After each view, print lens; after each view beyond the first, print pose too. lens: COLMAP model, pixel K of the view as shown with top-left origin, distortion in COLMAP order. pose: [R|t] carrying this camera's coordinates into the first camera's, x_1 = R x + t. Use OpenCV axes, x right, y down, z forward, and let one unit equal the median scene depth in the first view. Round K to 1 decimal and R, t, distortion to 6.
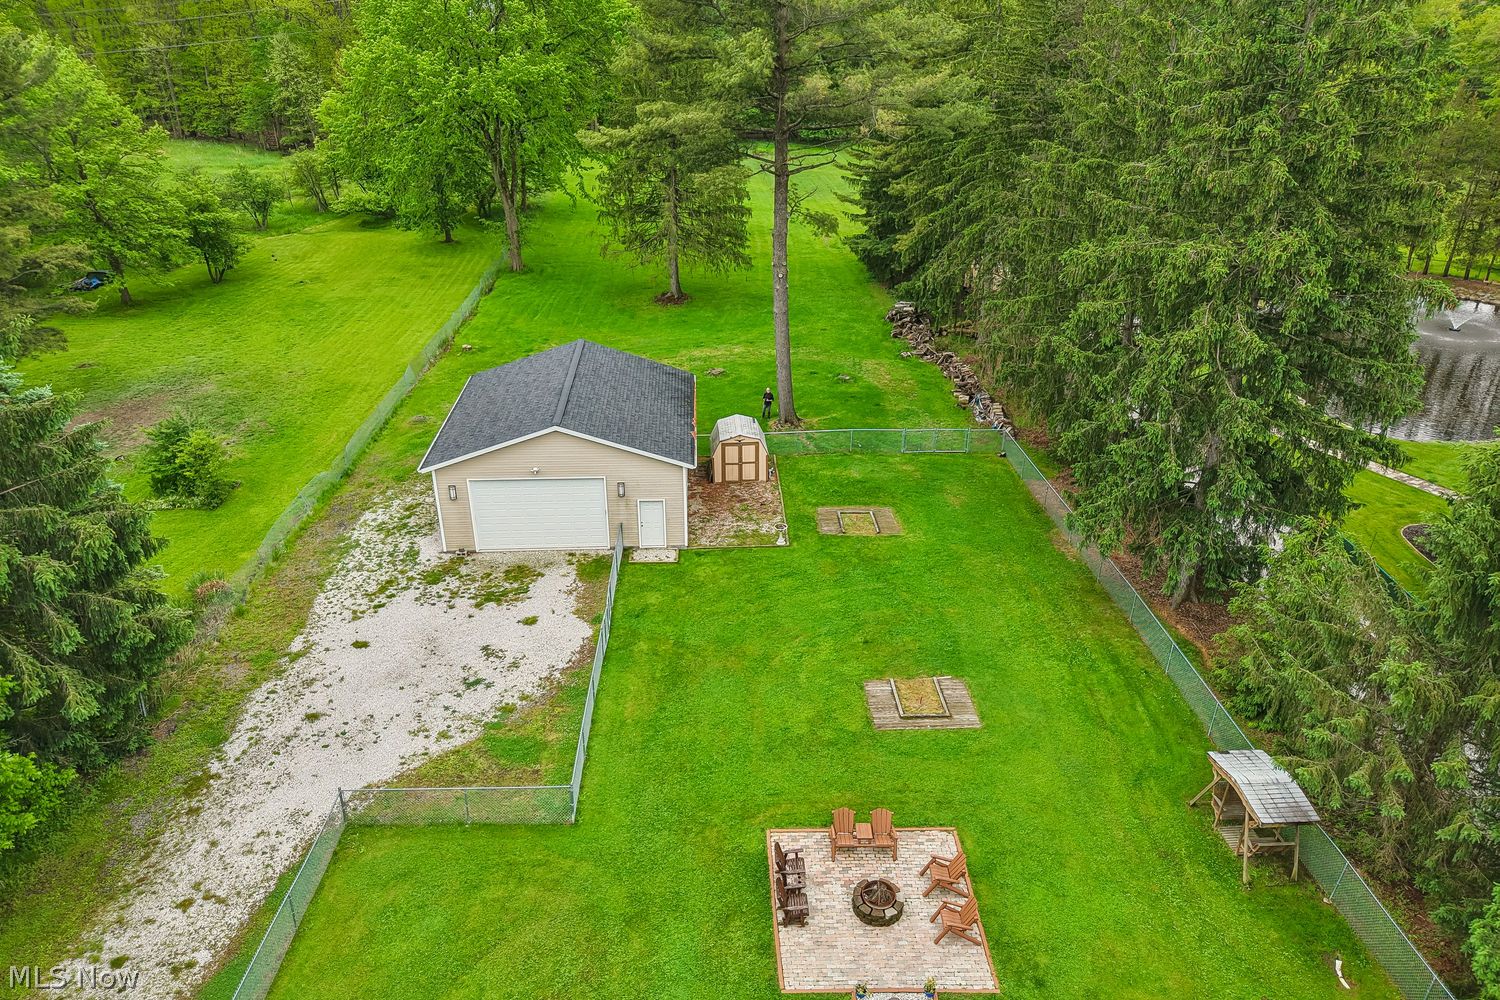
lens RADIAL K [[1012.4, 0, 753.3], [0, 1012.4, 500.0], [0, 0, 1]] dist [0.012836, -0.010634]
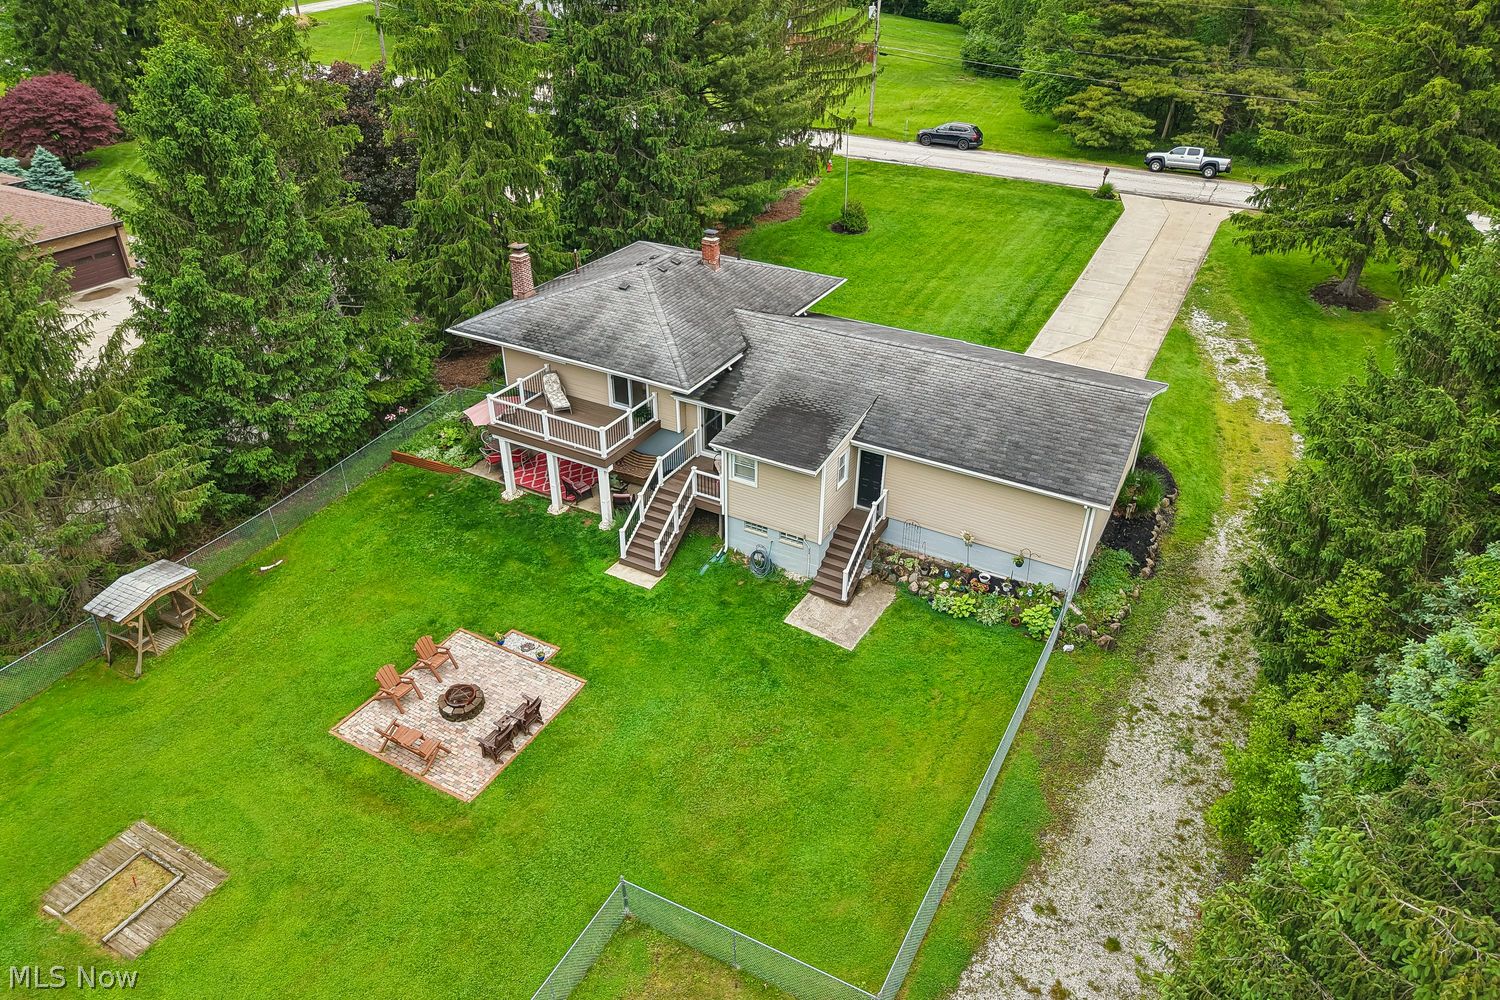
lens RADIAL K [[1012.4, 0, 747.9], [0, 1012.4, 497.8], [0, 0, 1]] dist [0.012836, -0.010634]
pose [[-0.856011, -0.285233, 0.431146, -0.349960], [0.215282, 0.561561, 0.798938, -0.349055], [-0.469999, 0.776718, -0.419297, 0.694516]]
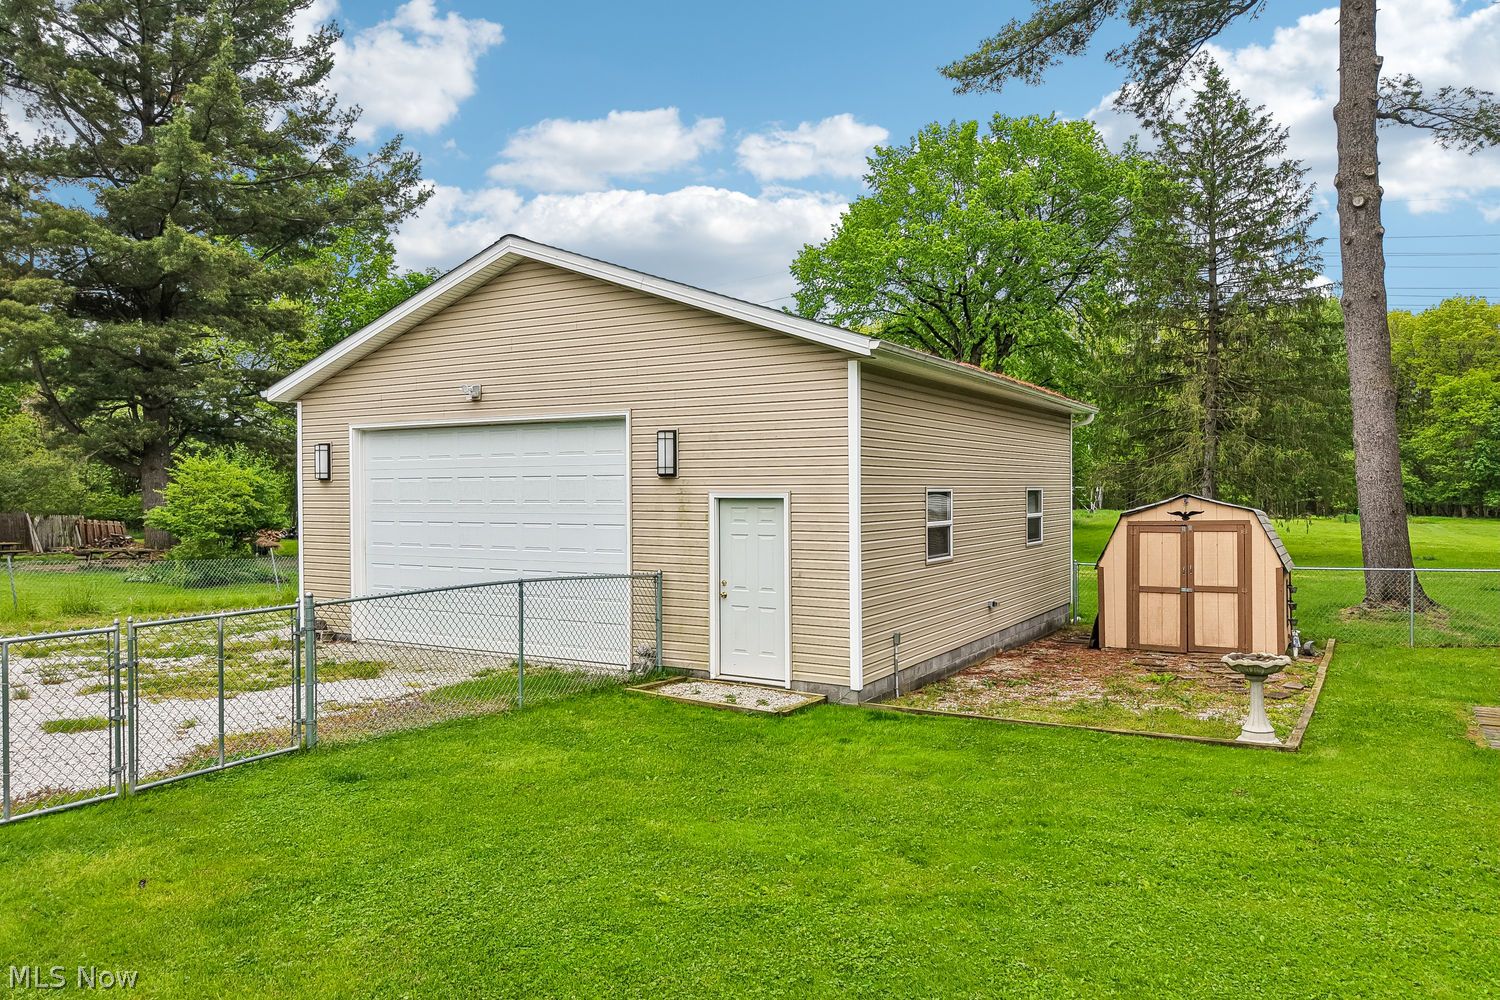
lens RADIAL K [[1012.4, 0, 754.4], [0, 1012.4, 498.4], [0, 0, 1]] dist [0.012836, -0.010634]
pose [[0.834069, -0.008664, -0.551592, 0.059404], [-0.239042, 0.895456, -0.375523, 0.108496], [0.497180, 0.445066, 0.744801, 0.776301]]
